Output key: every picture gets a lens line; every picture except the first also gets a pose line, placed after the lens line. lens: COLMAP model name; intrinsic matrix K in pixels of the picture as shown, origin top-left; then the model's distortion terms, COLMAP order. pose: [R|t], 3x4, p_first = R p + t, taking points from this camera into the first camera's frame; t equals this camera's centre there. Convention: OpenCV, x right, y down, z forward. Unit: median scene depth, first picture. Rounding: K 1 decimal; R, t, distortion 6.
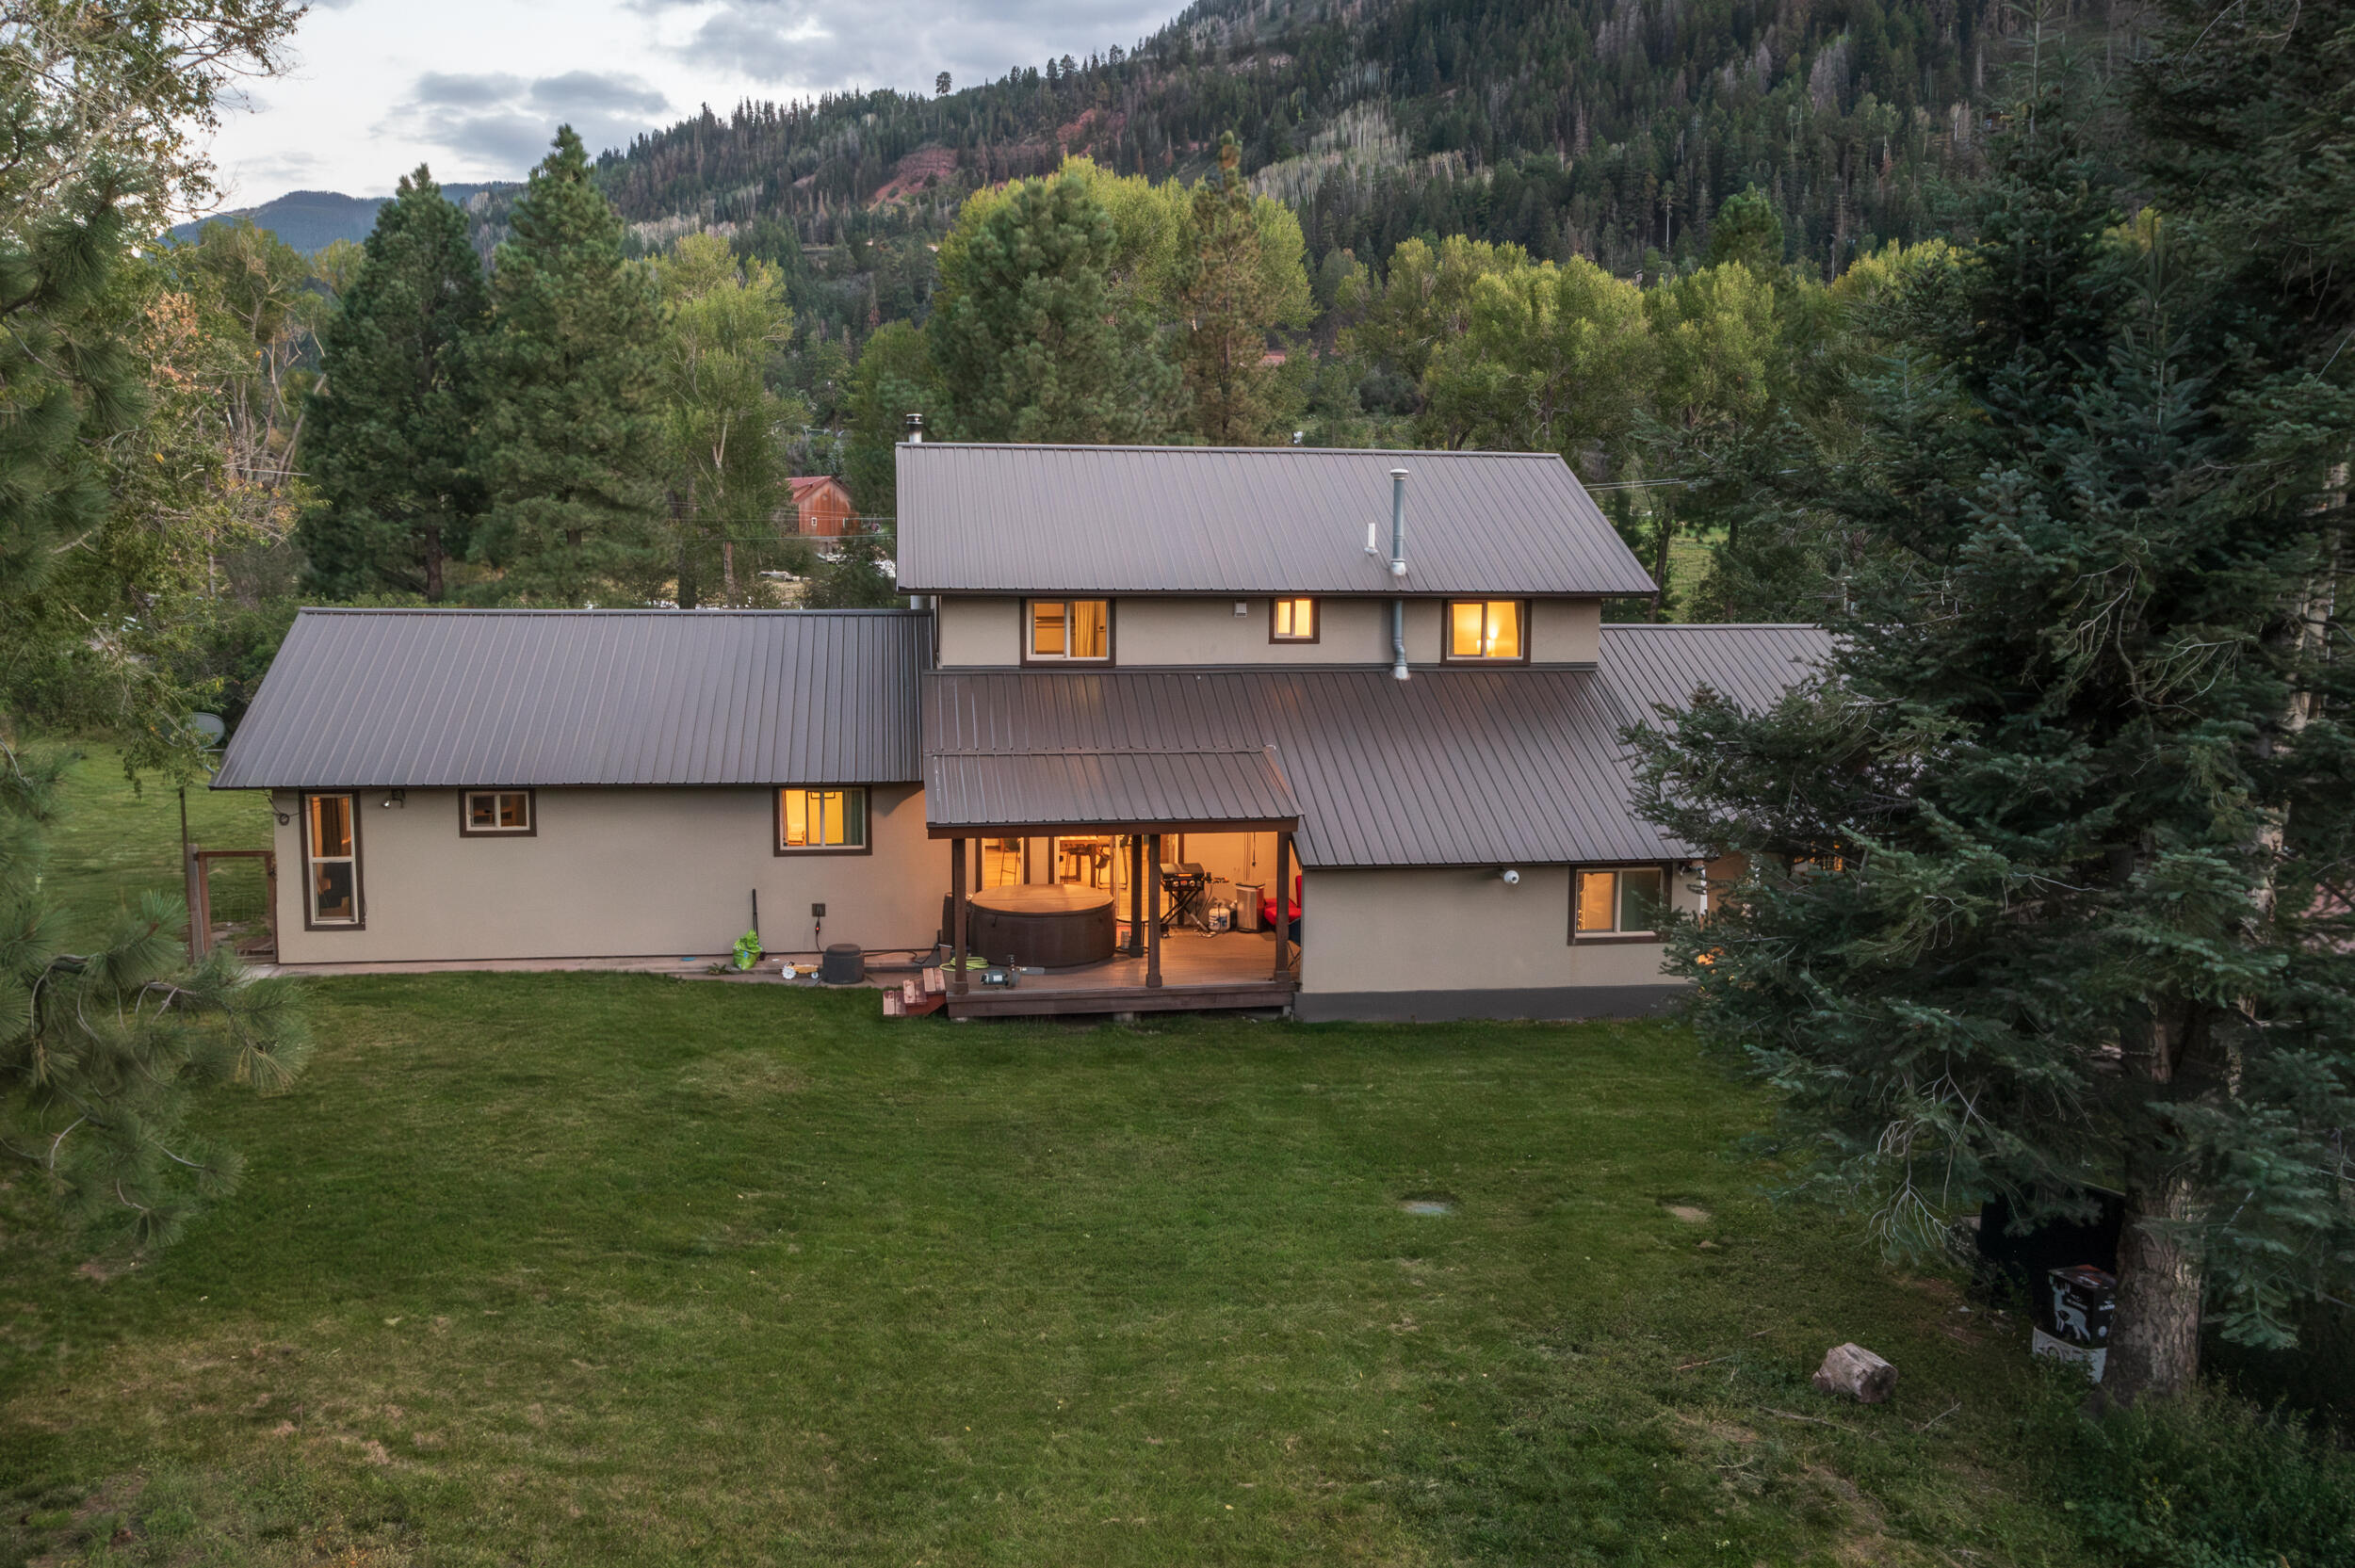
lens RADIAL K [[1849.8, 0, 1184.9], [0, 1849.8, 776.3], [0, 0, 1]] dist [-0.006276, -0.004865]
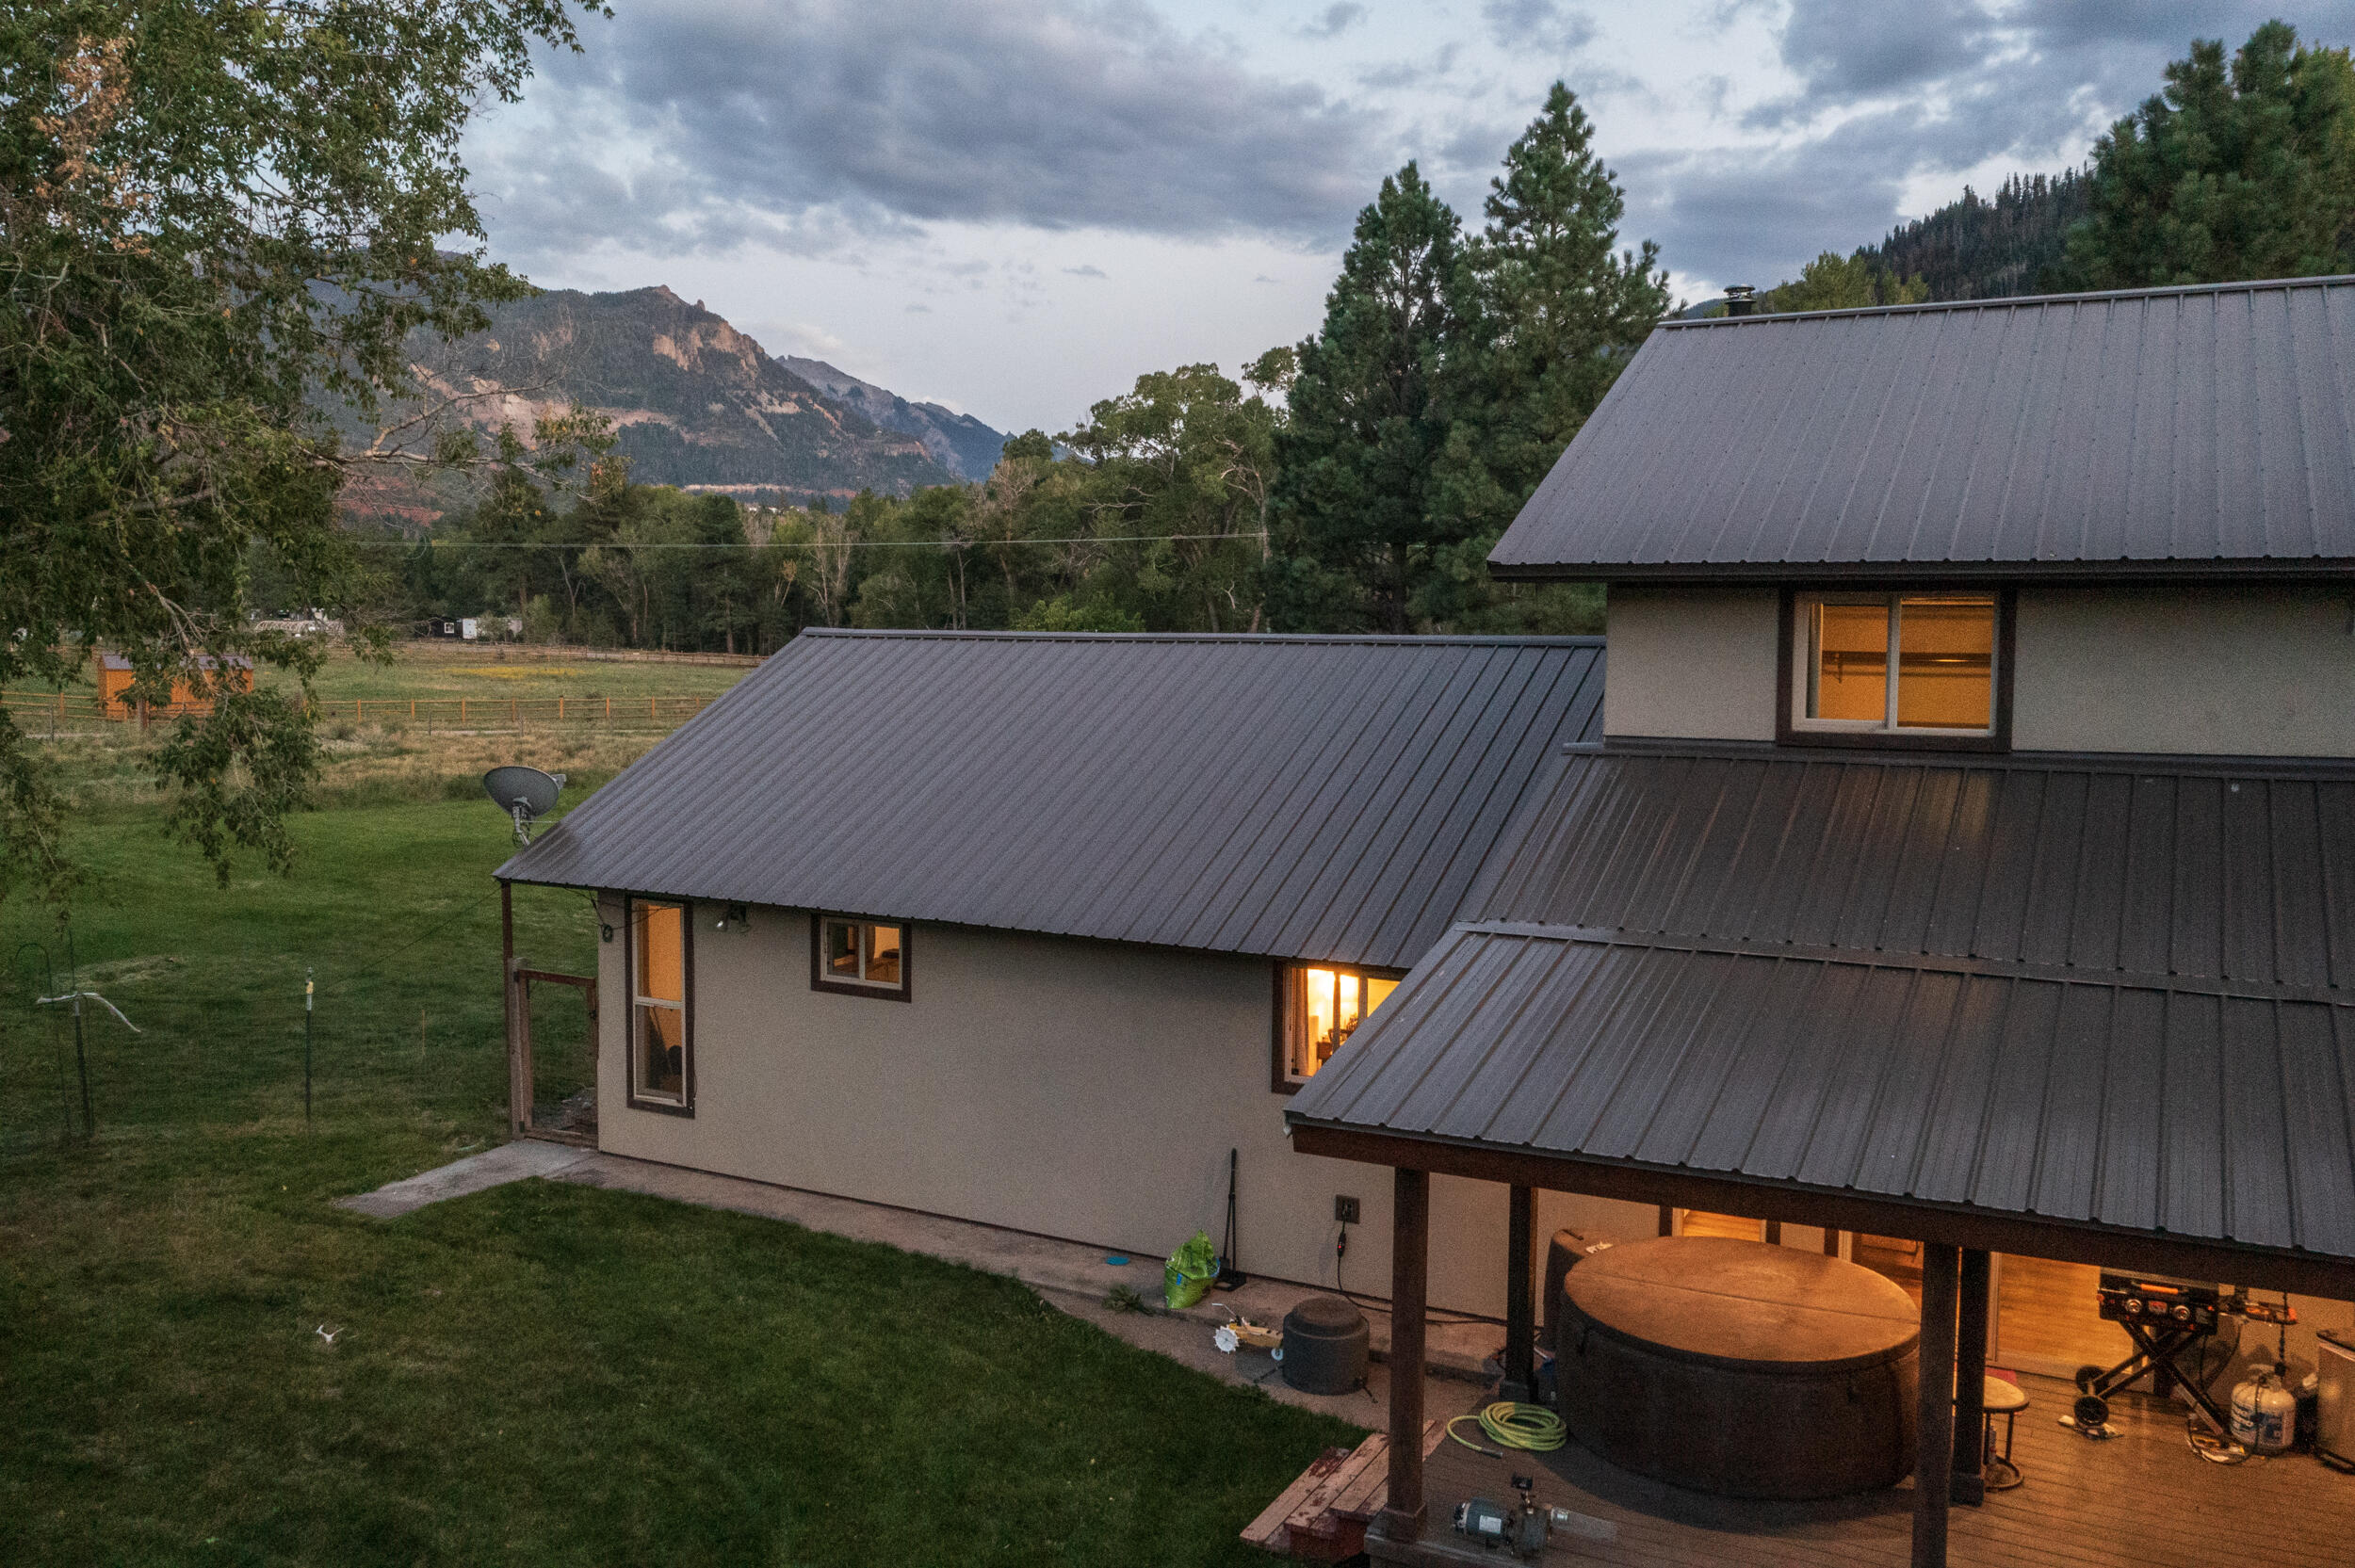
lens RADIAL K [[1849.8, 0, 1184.9], [0, 1849.8, 776.3], [0, 0, 1]] dist [-0.006276, -0.004865]
pose [[0.799945, 0.043839, -0.598470, 0.032499], [-0.076374, 0.996655, -0.029079, -0.013930], [0.595193, 0.068969, 0.800617, 0.282477]]
